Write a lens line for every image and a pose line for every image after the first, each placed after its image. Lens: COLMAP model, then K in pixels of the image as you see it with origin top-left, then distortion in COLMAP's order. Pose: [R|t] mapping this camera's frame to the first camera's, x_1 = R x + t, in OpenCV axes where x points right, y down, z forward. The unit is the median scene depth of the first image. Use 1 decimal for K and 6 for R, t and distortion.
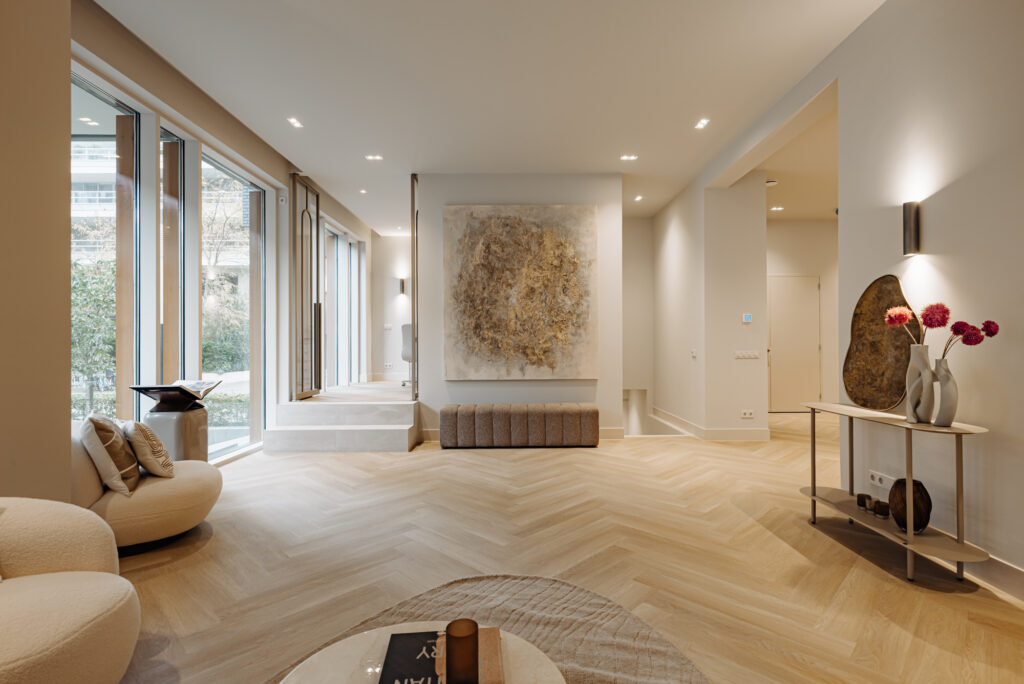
lens RADIAL K [[514.6, 0, 518.0], [0, 514.6, 338.6], [0, 0, 1]] dist [0.005653, -0.001678]
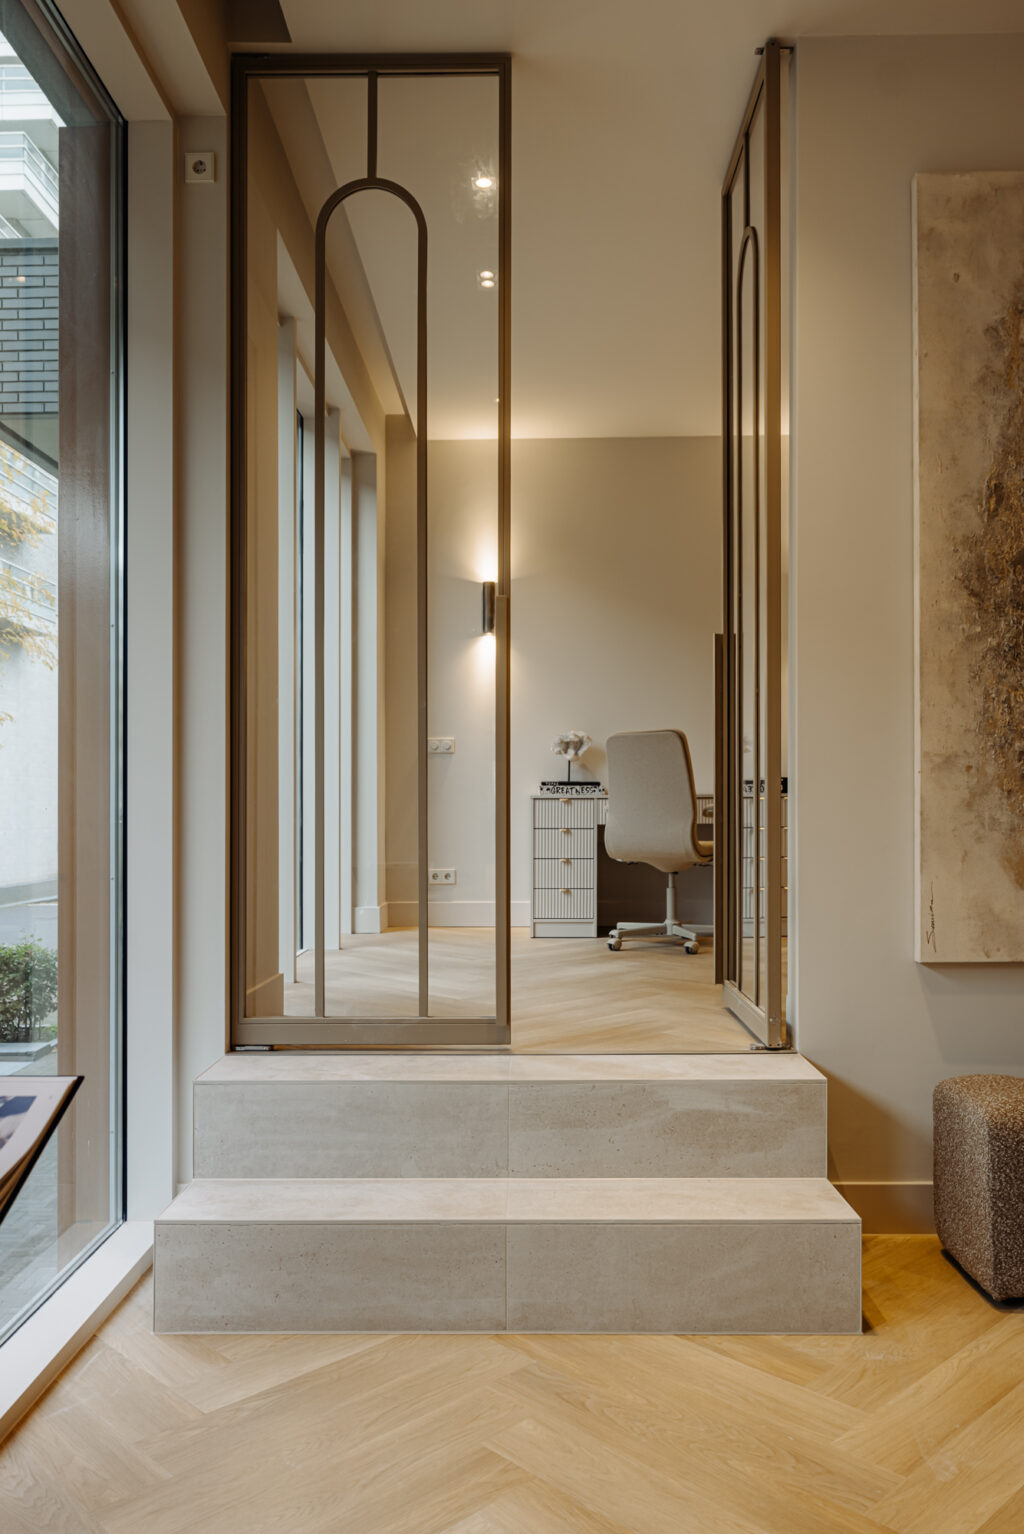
lens RADIAL K [[1239.8, 0, 504.2], [0, 1239.8, 775.8], [0, 0, 1]] dist [0.012658, 0.003352]
pose [[0.999394, -0.000864, -0.034784, -0.305415], [0.000421, 0.999919, -0.012748, 0.007273], [0.034793, 0.012725, 0.999314, 0.460340]]
